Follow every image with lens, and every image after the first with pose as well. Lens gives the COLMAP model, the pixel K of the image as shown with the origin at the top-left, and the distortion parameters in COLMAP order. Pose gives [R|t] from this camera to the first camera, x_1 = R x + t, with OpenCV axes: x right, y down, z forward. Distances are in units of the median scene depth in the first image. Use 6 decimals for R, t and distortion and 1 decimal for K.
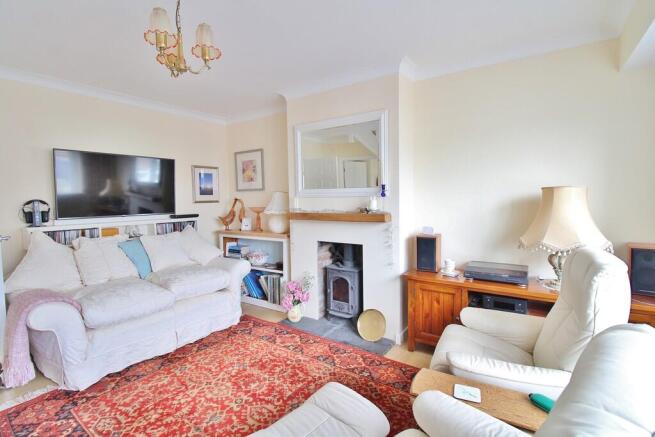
lens RADIAL K [[305.4, 0, 328.3], [0, 305.4, 216.5], [0, 0, 1]] dist [0.000846, -0.013507]
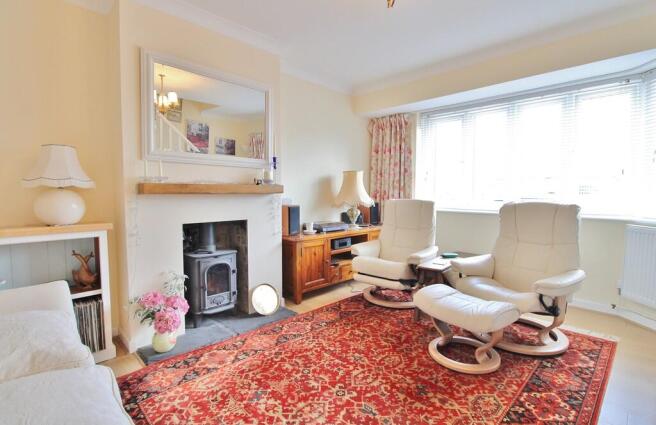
lens RADIAL K [[311.7, 0, 328.0], [0, 311.7, 212.5], [0, 0, 1]] dist [-0.010074, -0.000758]
pose [[0.187927, -0.046236, 0.981094, -0.872024], [0.058982, 0.997620, 0.035717, 0.058384], [-0.980410, 0.051154, 0.190207, 0.658919]]
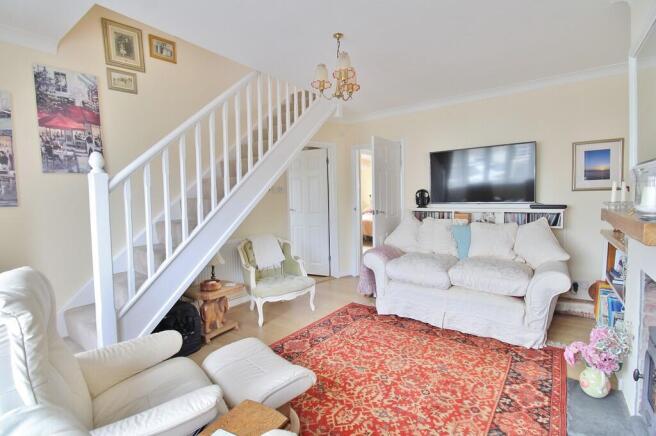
lens RADIAL K [[305.8, 0, 328.9], [0, 305.8, 216.0], [0, 0, 1]] dist [0.000846, -0.013507]
pose [[-0.029906, 0.080605, -0.996297, 0.577290], [-0.037240, 0.995961, 0.081696, -0.031967], [0.998859, 0.039546, -0.026783, 0.632587]]
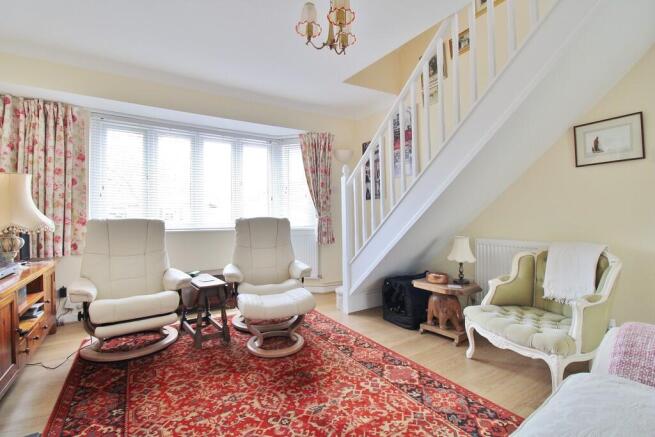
lens RADIAL K [[305.4, 0, 328.3], [0, 305.4, 216.5], [0, 0, 1]] dist [0.000846, -0.013507]
pose [[-0.924990, 0.026113, 0.379093, -0.543846], [0.048465, 0.997596, 0.049538, 0.045162], [-0.376888, 0.064195, -0.924032, 1.273548]]
